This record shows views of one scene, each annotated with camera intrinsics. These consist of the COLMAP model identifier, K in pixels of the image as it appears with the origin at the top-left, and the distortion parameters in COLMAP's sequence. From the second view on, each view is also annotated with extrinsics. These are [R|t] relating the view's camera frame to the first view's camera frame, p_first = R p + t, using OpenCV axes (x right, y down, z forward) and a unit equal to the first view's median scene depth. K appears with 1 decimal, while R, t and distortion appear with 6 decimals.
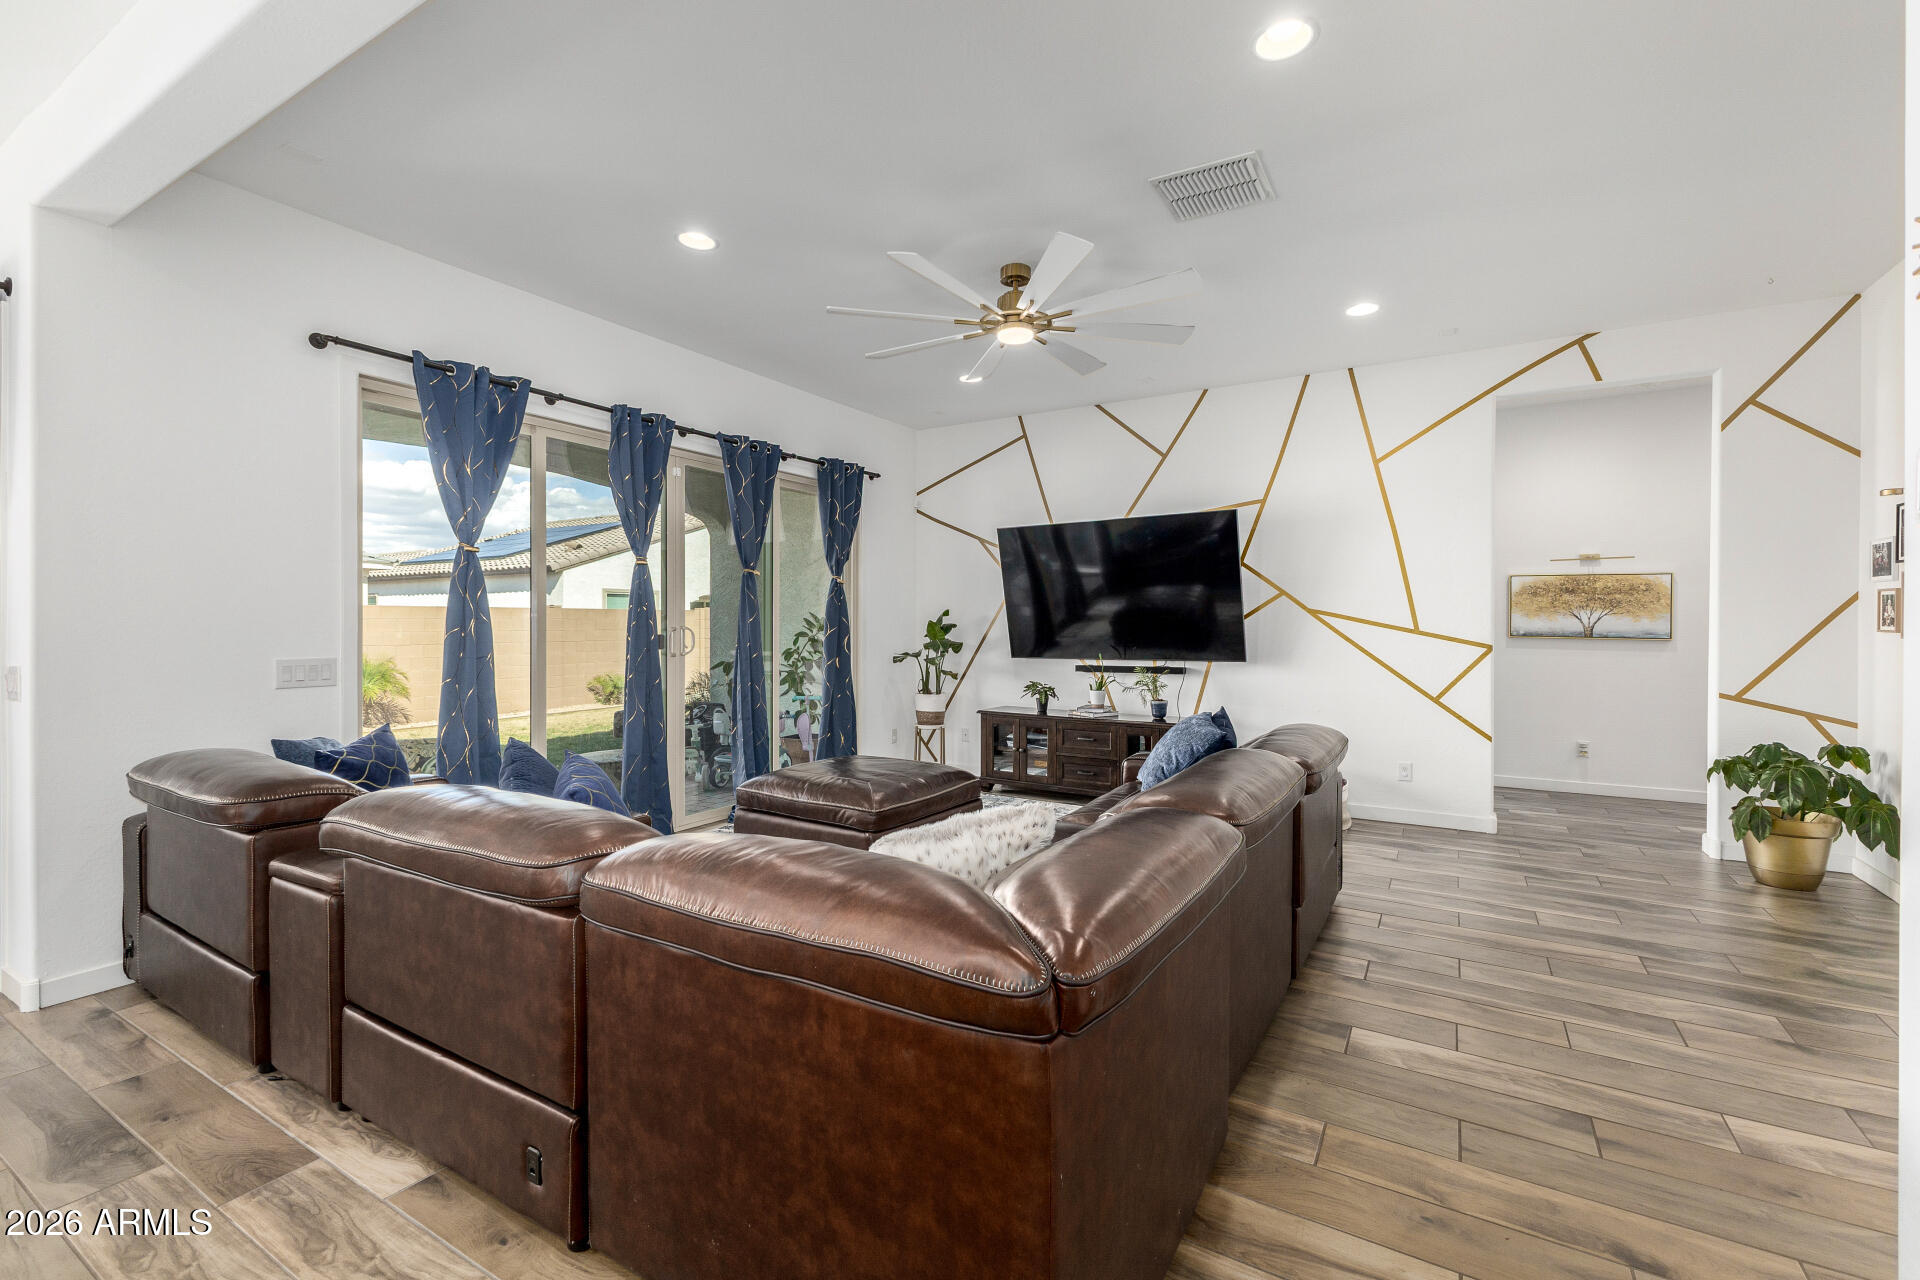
lens RADIAL K [[824.7, 0, 960.4], [0, 824.7, 630.2], [0, 0, 1]] dist [0.010078, 0.000427]
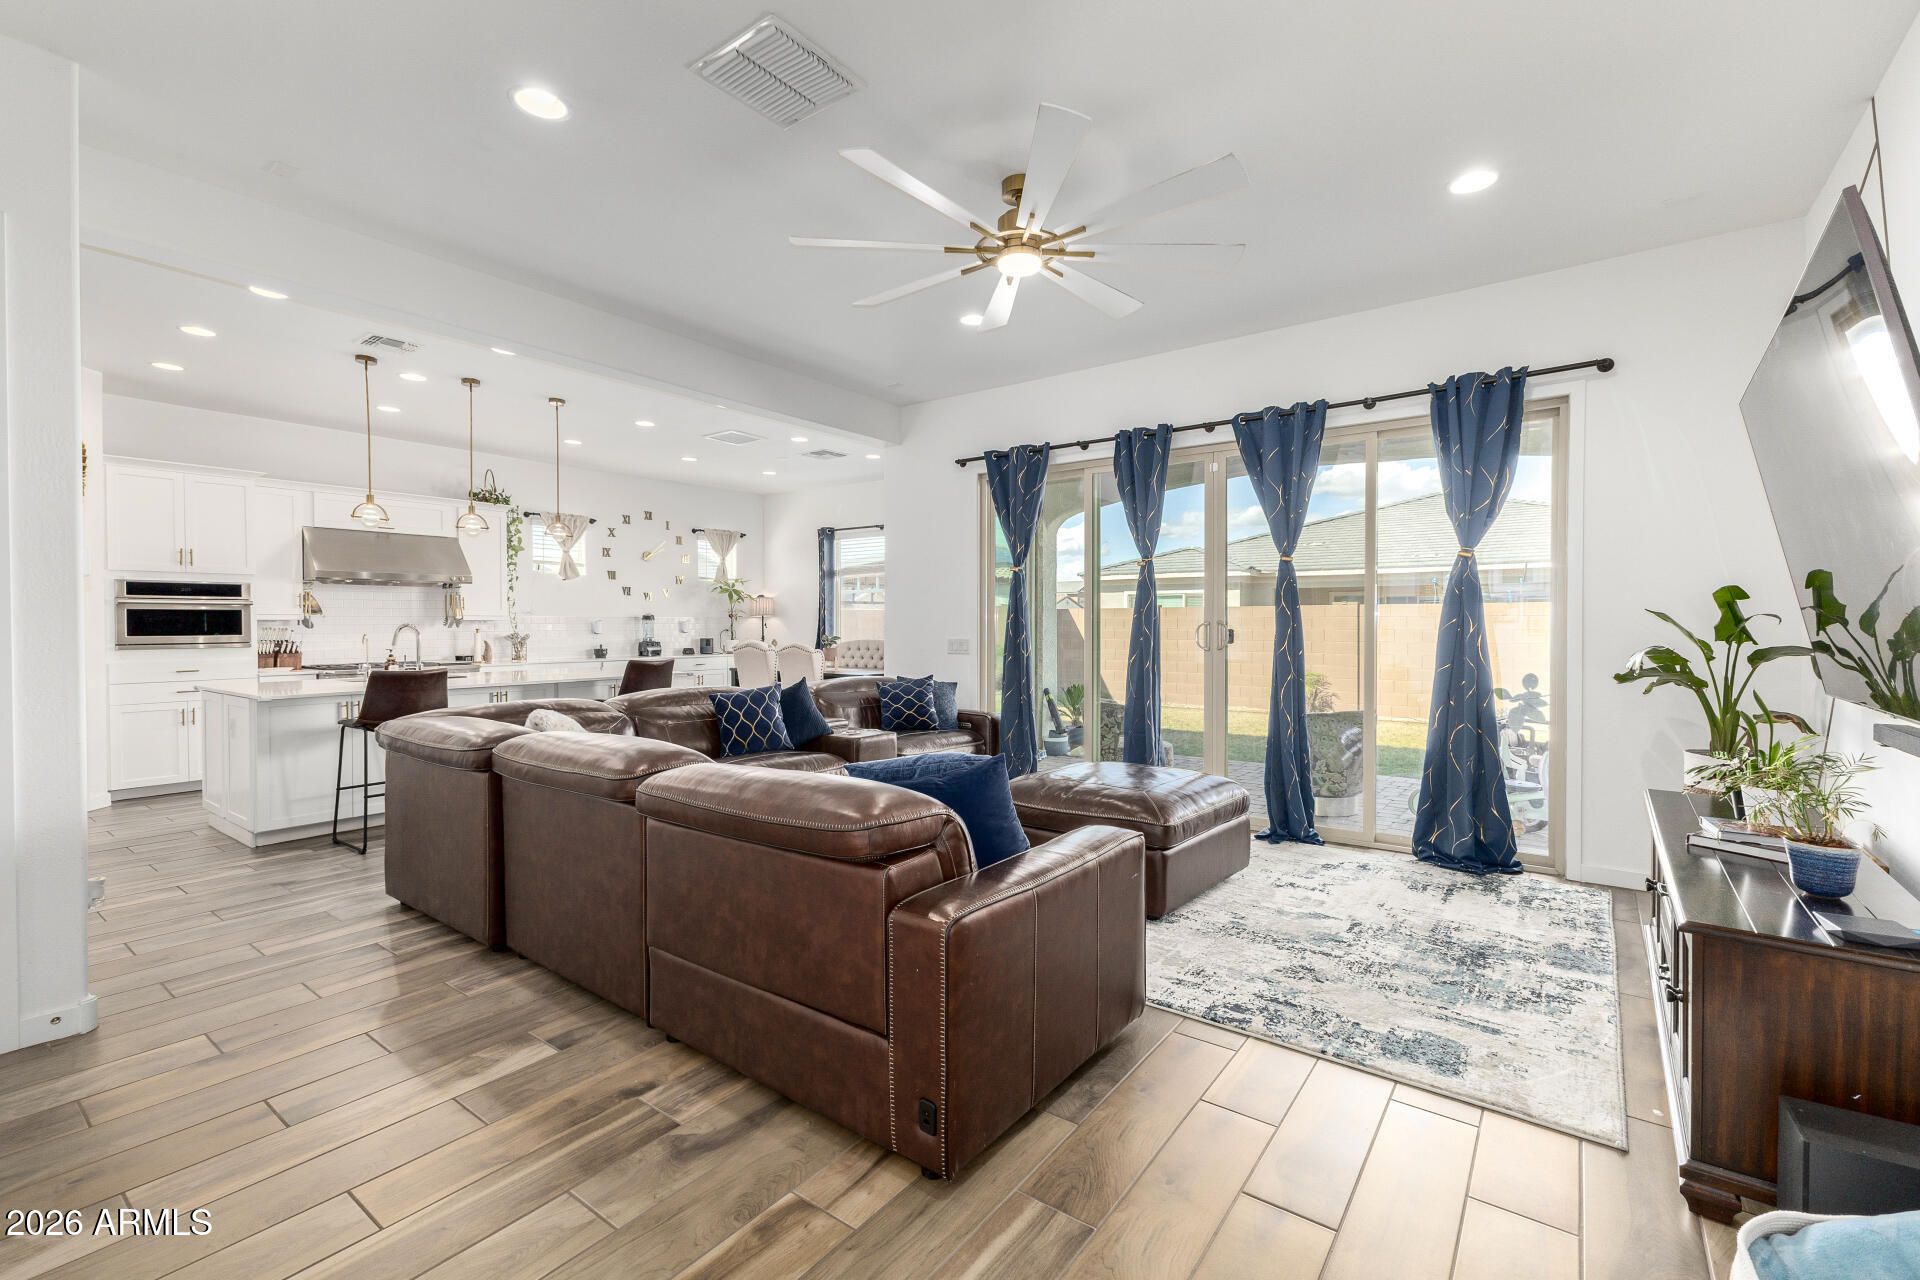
lens RADIAL K [[824.7, 0, 960.4], [0, 824.7, 630.2], [0, 0, 1]] dist [0.010078, 0.000427]
pose [[-0.098326, 0.007653, -0.995125, 0.897694], [-0.004488, 0.999957, 0.008133, 0.000705], [0.995144, 0.005266, -0.098288, 1.024151]]
